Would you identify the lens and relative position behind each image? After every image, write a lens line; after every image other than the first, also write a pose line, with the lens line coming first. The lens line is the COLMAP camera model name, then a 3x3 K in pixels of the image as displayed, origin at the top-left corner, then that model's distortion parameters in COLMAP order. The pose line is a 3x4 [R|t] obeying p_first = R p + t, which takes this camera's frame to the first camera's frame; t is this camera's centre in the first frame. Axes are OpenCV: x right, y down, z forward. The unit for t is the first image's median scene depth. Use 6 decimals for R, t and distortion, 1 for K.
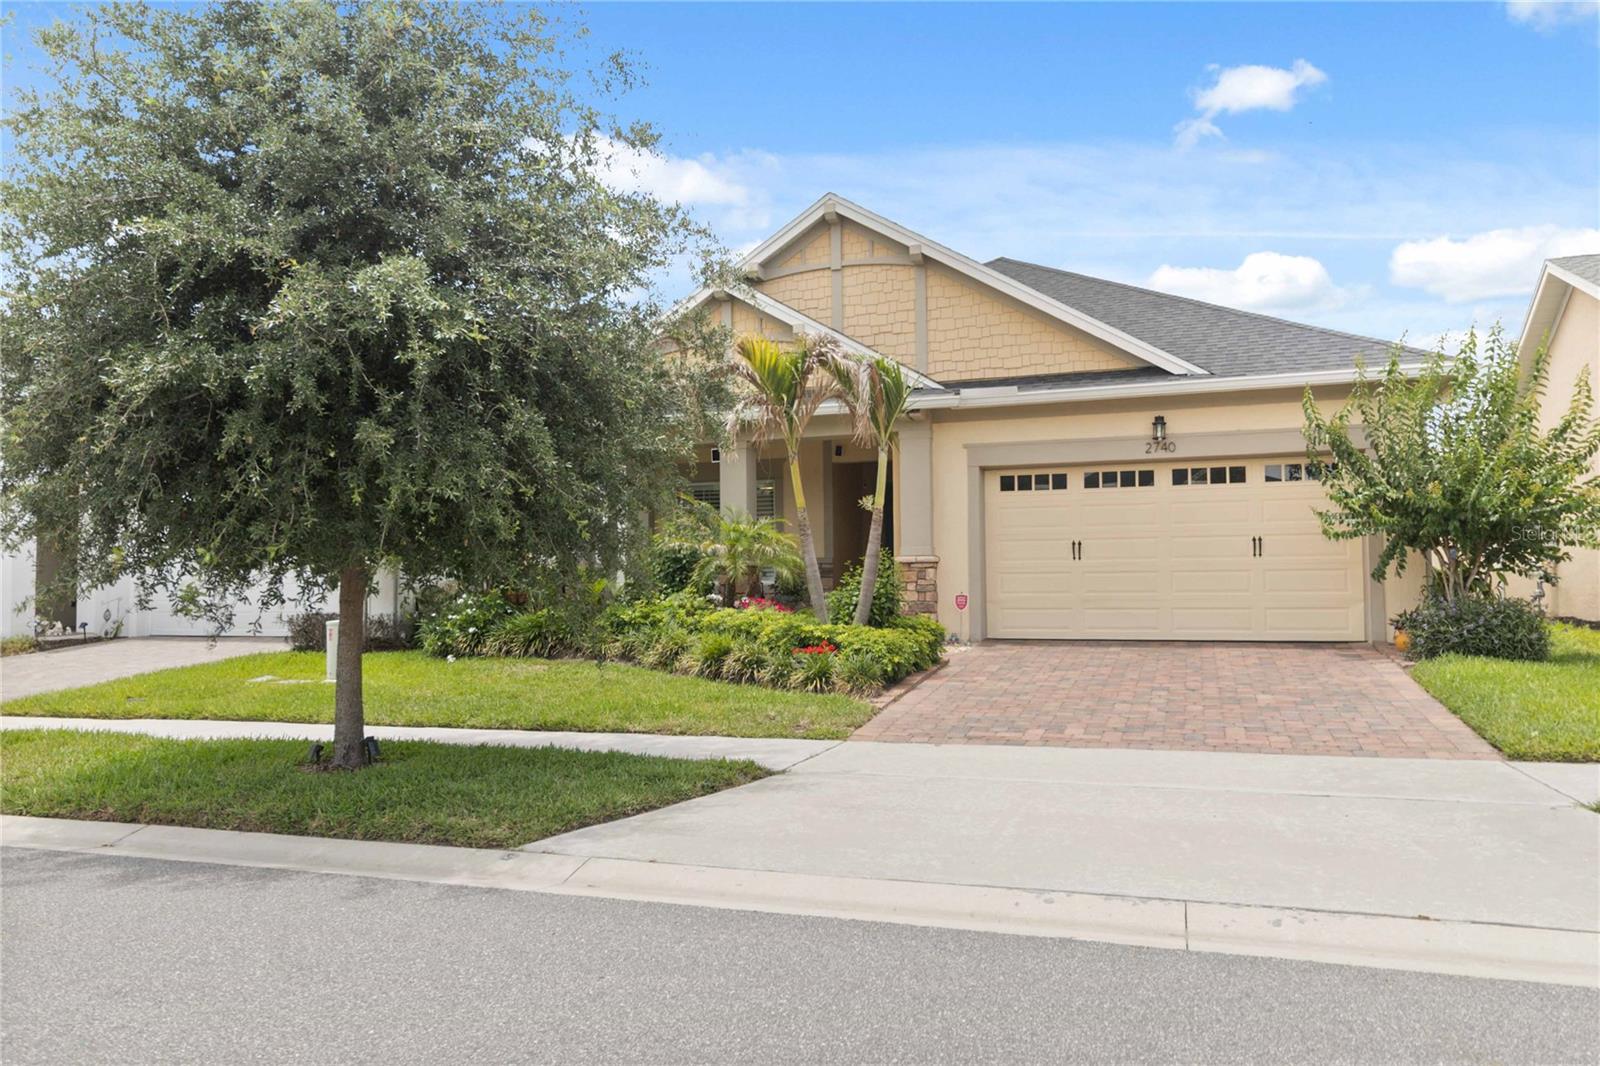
lens RADIAL K [[1124.6, 0, 801.0], [0, 1124.6, 565.4], [0, 0, 1]] dist [0.001031, 0.198088]
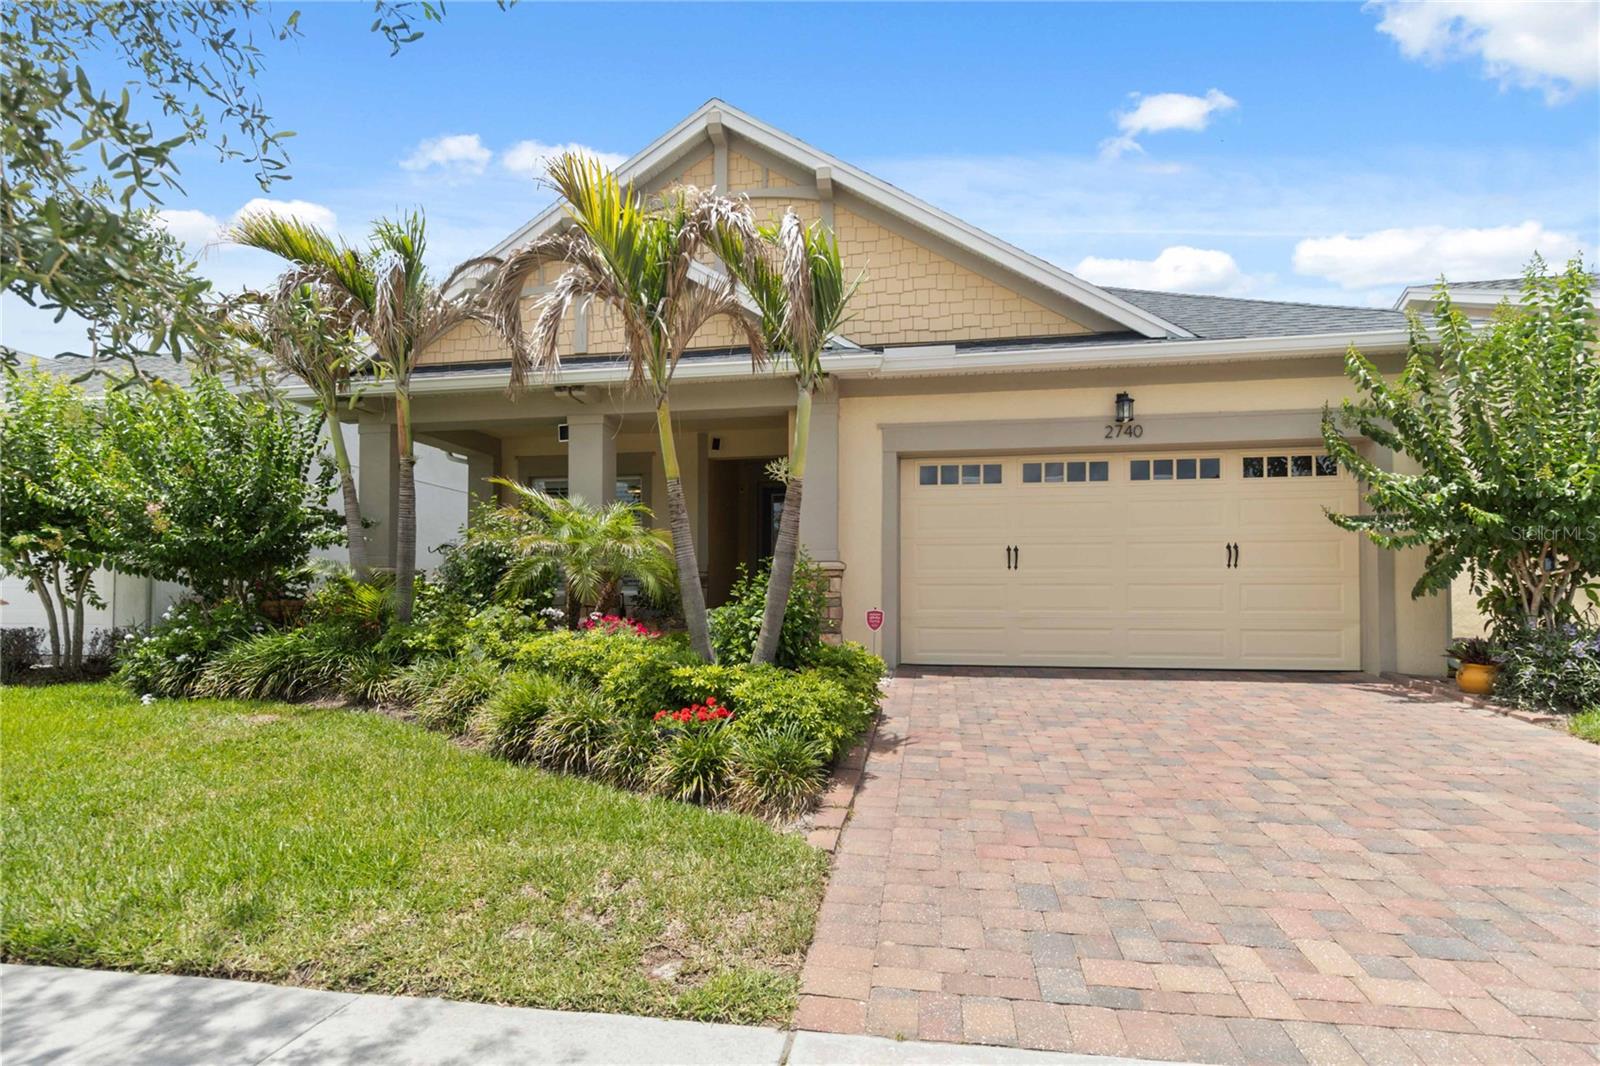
lens RADIAL K [[706.0, 0, 807.4], [0, 706.0, 586.4], [0, 0, 1]] dist [-0.000557, -0.000021]
pose [[0.981925, 0.011383, 0.188930, 0.000273], [-0.012886, 0.999894, 0.006731, 0.006318], [-0.188833, -0.009044, 0.981968, 0.542449]]
